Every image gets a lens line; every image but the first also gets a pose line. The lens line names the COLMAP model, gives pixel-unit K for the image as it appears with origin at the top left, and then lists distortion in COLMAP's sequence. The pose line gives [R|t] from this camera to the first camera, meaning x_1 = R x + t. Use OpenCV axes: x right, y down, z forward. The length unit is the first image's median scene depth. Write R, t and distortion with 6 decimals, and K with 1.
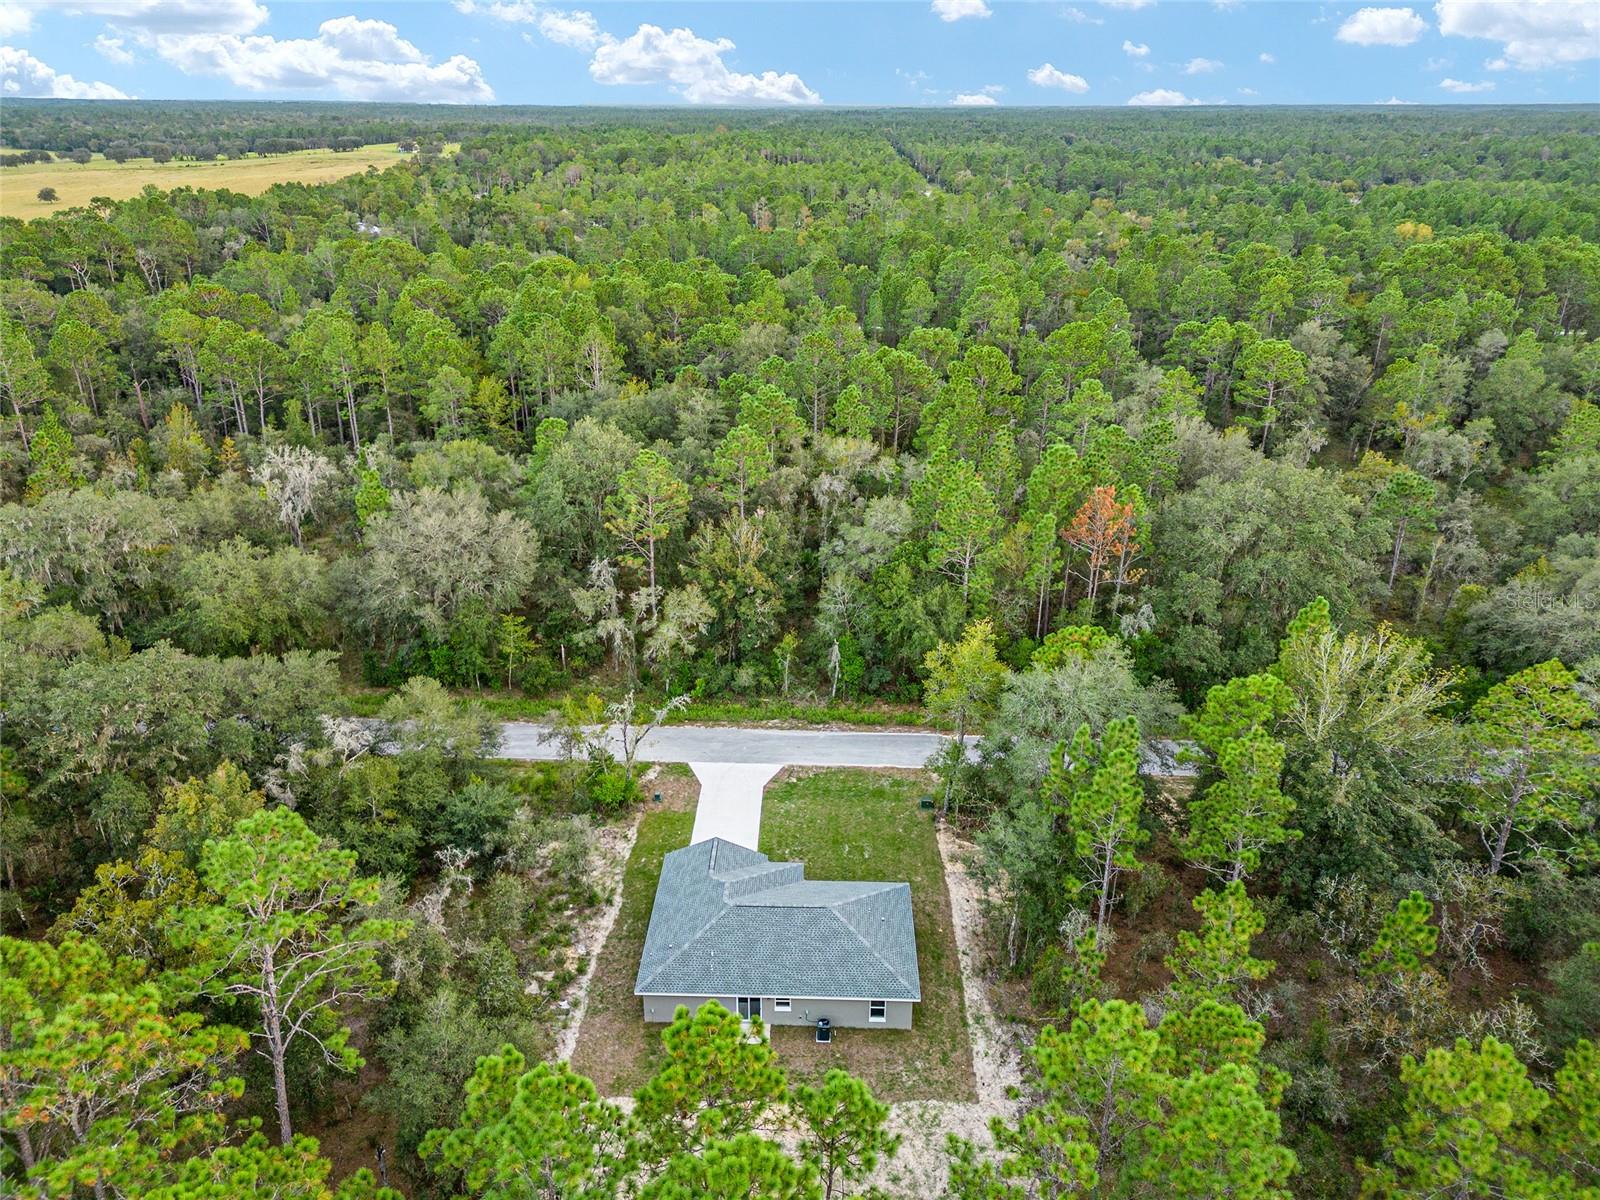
lens RADIAL K [[1122.4, 0, 812.6], [0, 1122.4, 600.6], [0, 0, 1]] dist [0.062413, -0.050430]
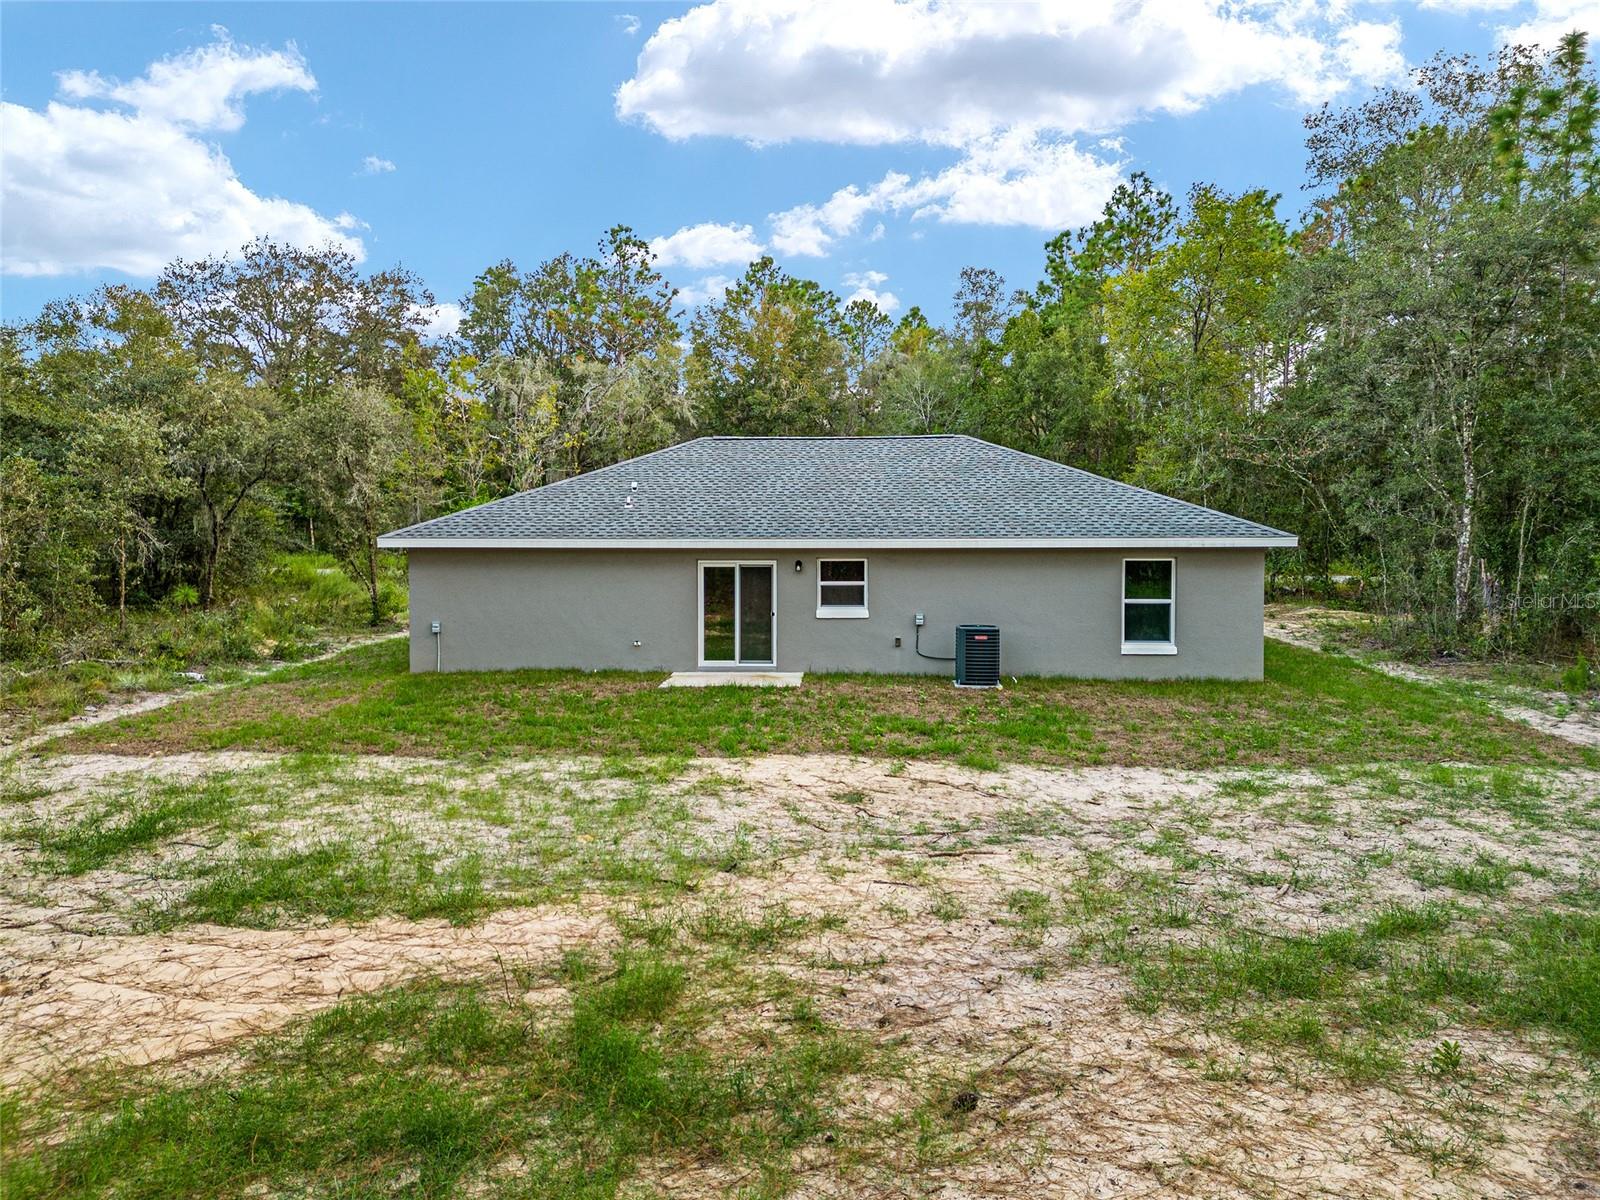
lens RADIAL K [[1122.4, 0, 799.1], [0, 1122.4, 592.9], [0, 0, 1]] dist [0.062413, -0.050430]
pose [[0.998995, -0.016022, -0.041870, -0.019952], [0.001060, 0.942134, -0.335235, 0.367194], [0.044818, 0.334853, 0.941204, 0.558826]]
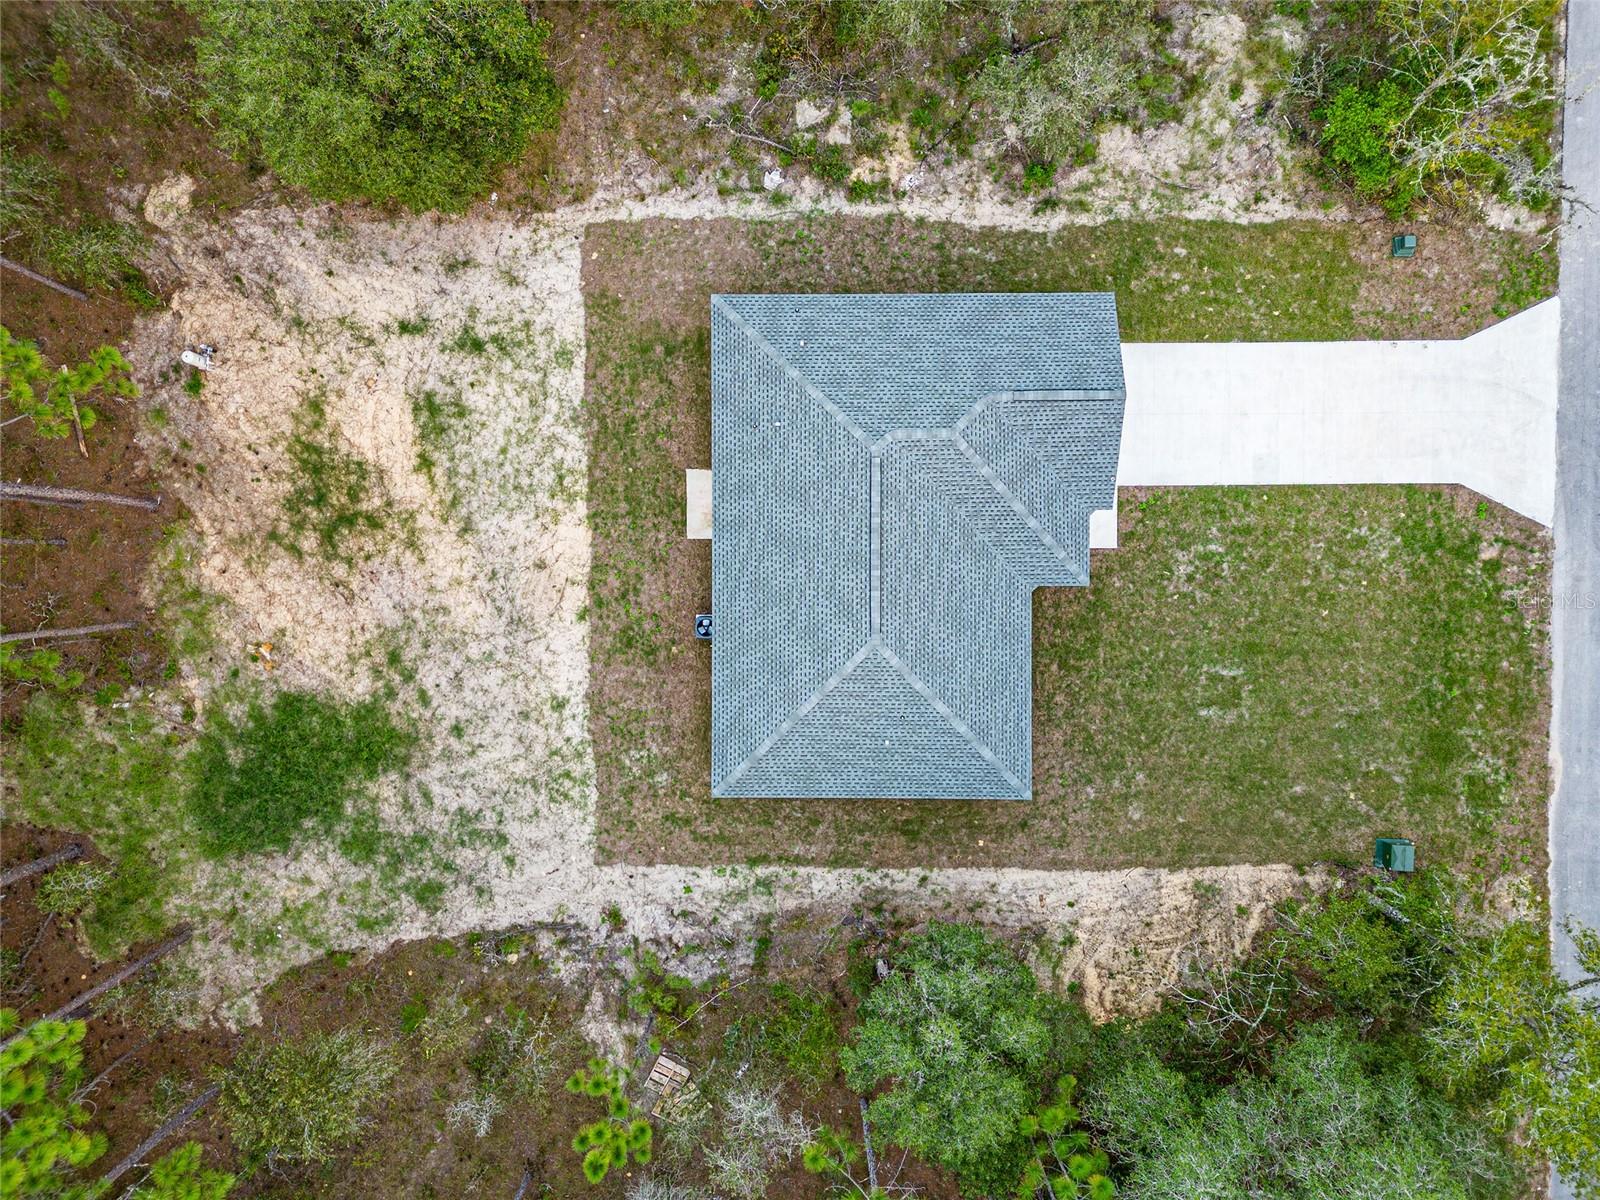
lens RADIAL K [[1122.4, 0, 806.0], [0, 1122.4, 596.9], [0, 0, 1]] dist [0.062413, -0.050430]
pose [[0.014845, 0.999869, 0.006373, -0.007276], [-0.396323, 0.000032, 0.918111, -0.149237], [0.917991, -0.016155, 0.396272, 0.642302]]
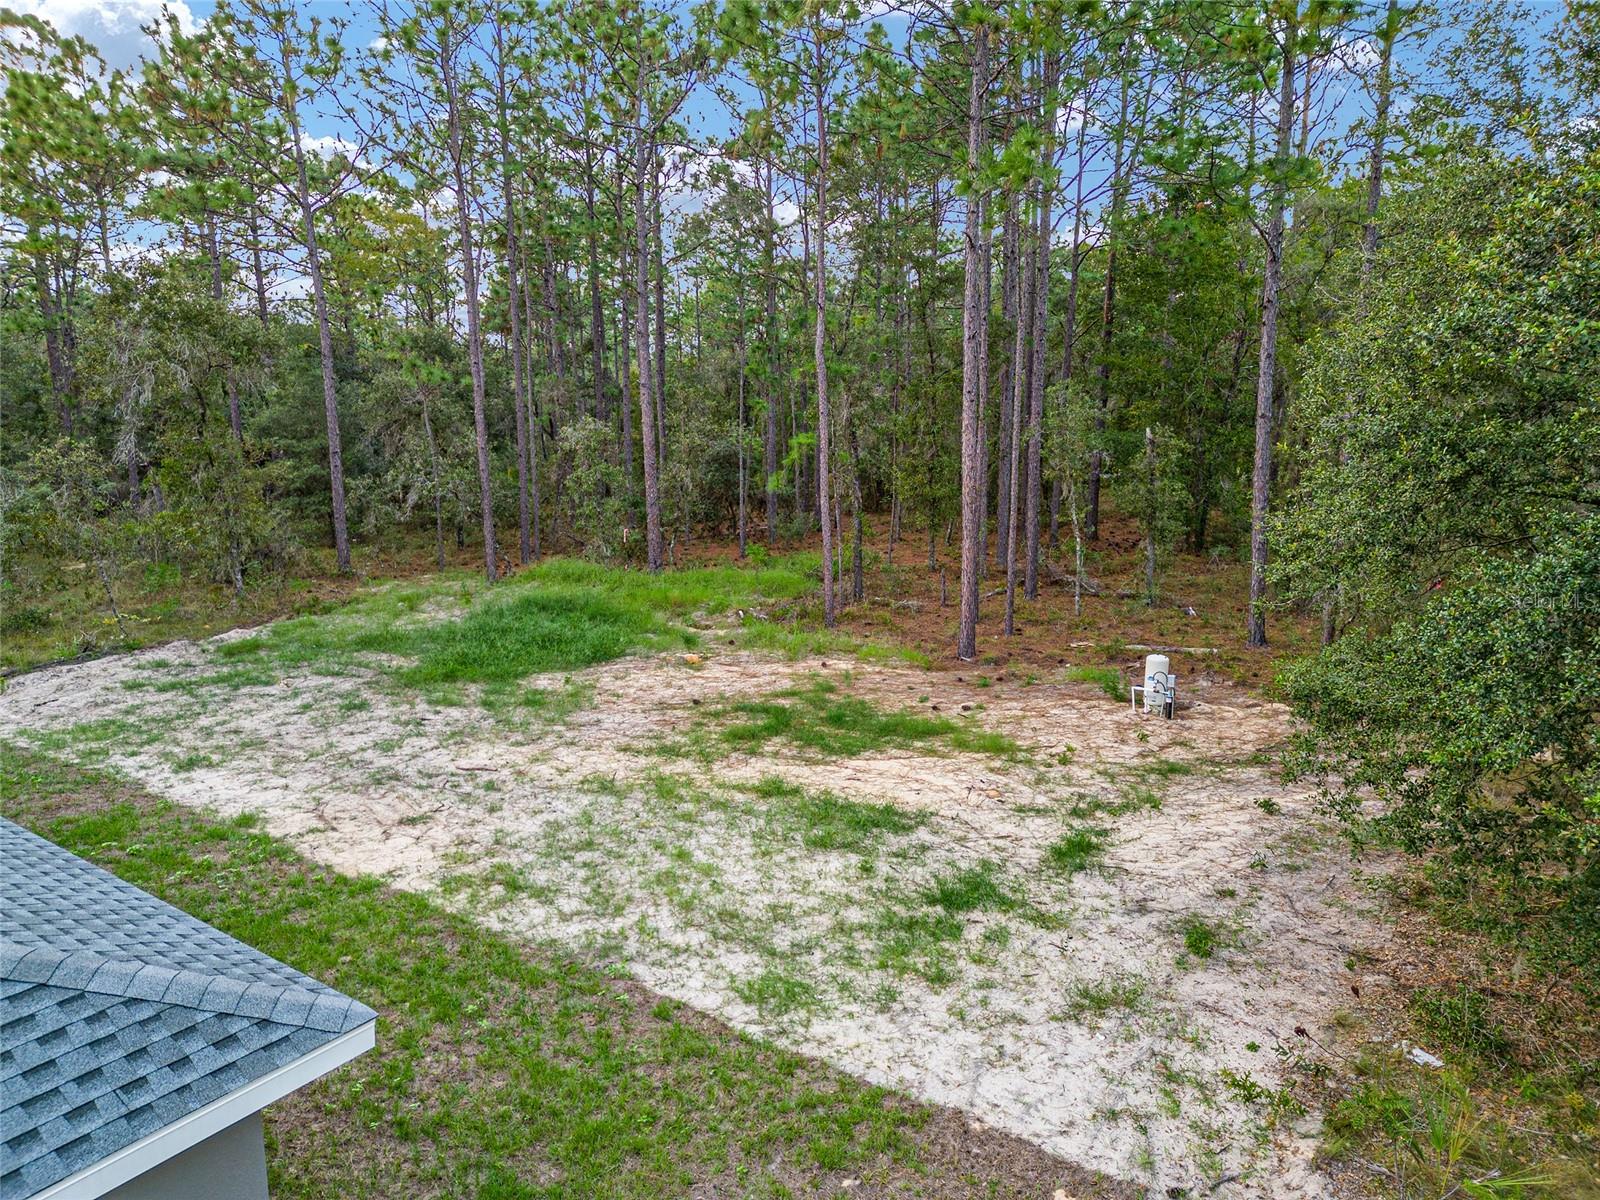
lens RADIAL K [[1122.4, 0, 795.2], [0, 1122.4, 596.6], [0, 0, 1]] dist [0.062413, -0.050430]
pose [[-0.822608, -0.124140, 0.554893, -0.180569], [0.214420, 0.836108, 0.504923, 0.220181], [-0.526631, 0.534334, -0.661171, 0.804771]]
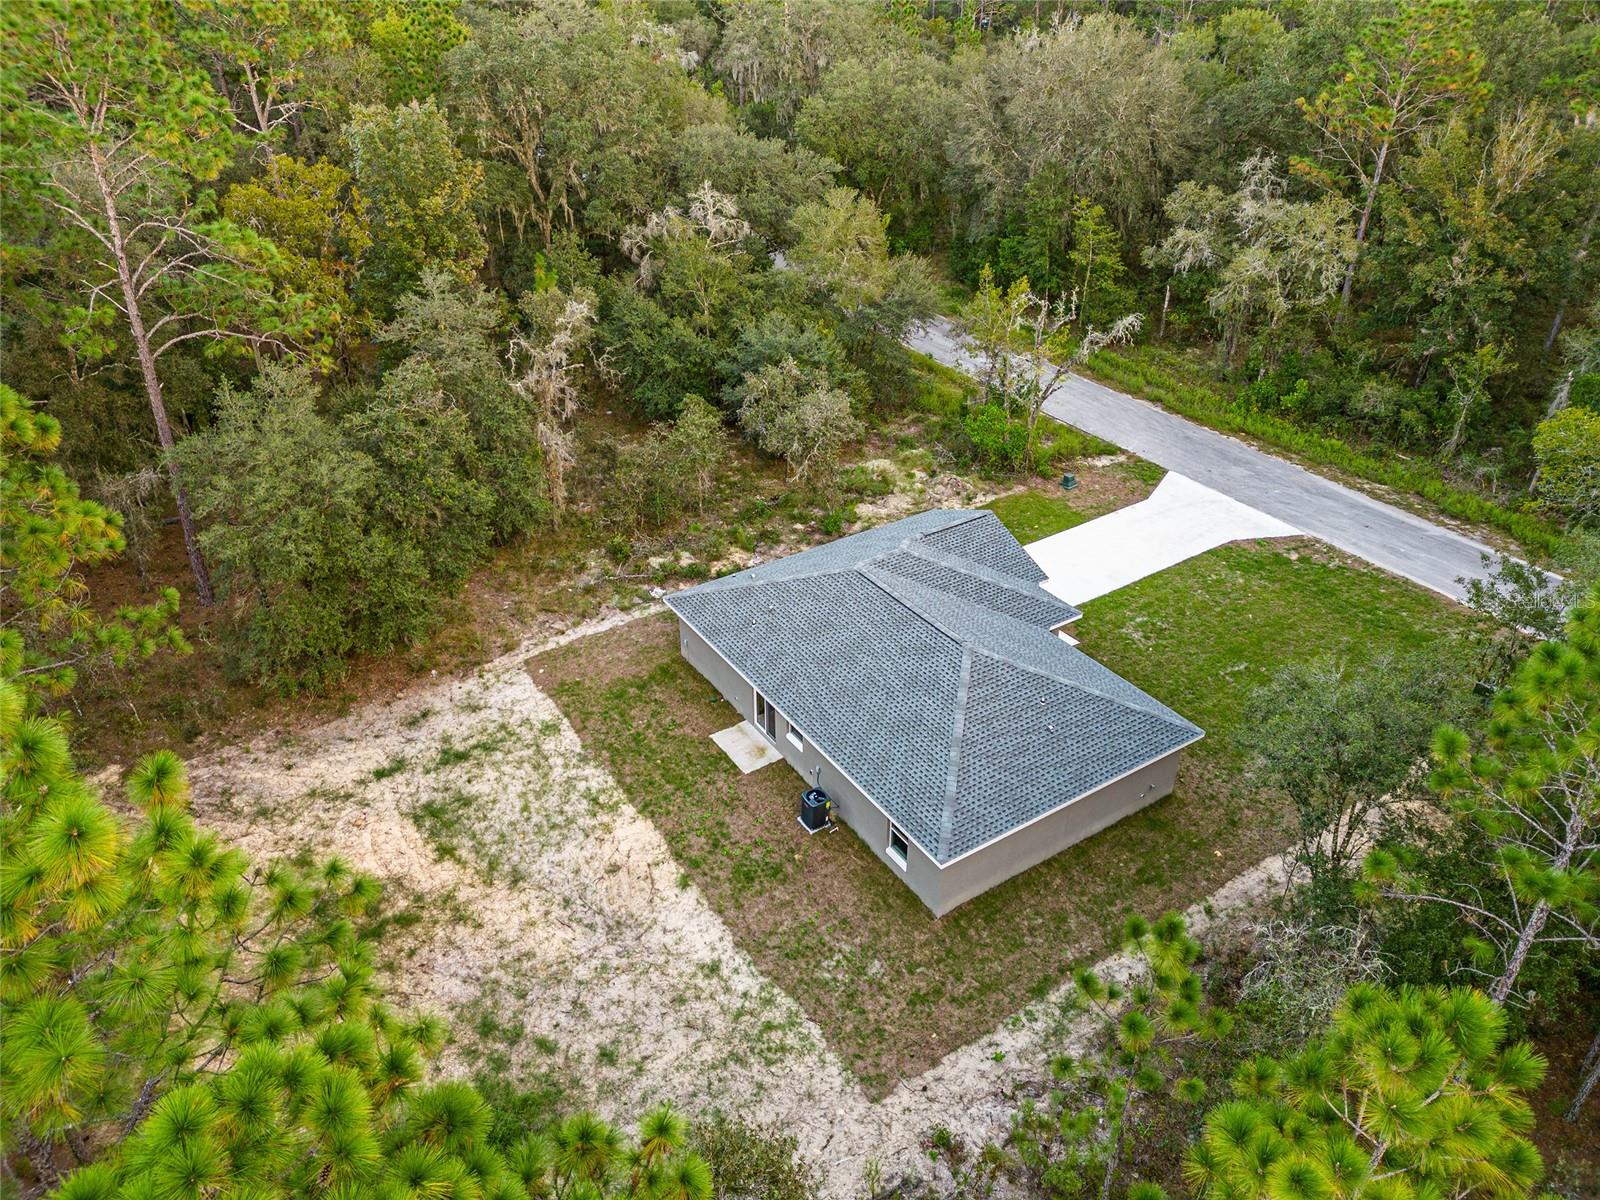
lens RADIAL K [[1122.4, 0, 798.8], [0, 1122.4, 594.0], [0, 0, 1]] dist [0.062413, -0.050430]
pose [[0.559853, 0.418462, -0.715160, 0.274247], [-0.320970, 0.905241, 0.278418, 0.109518], [0.763900, 0.073672, 0.641116, 0.506867]]
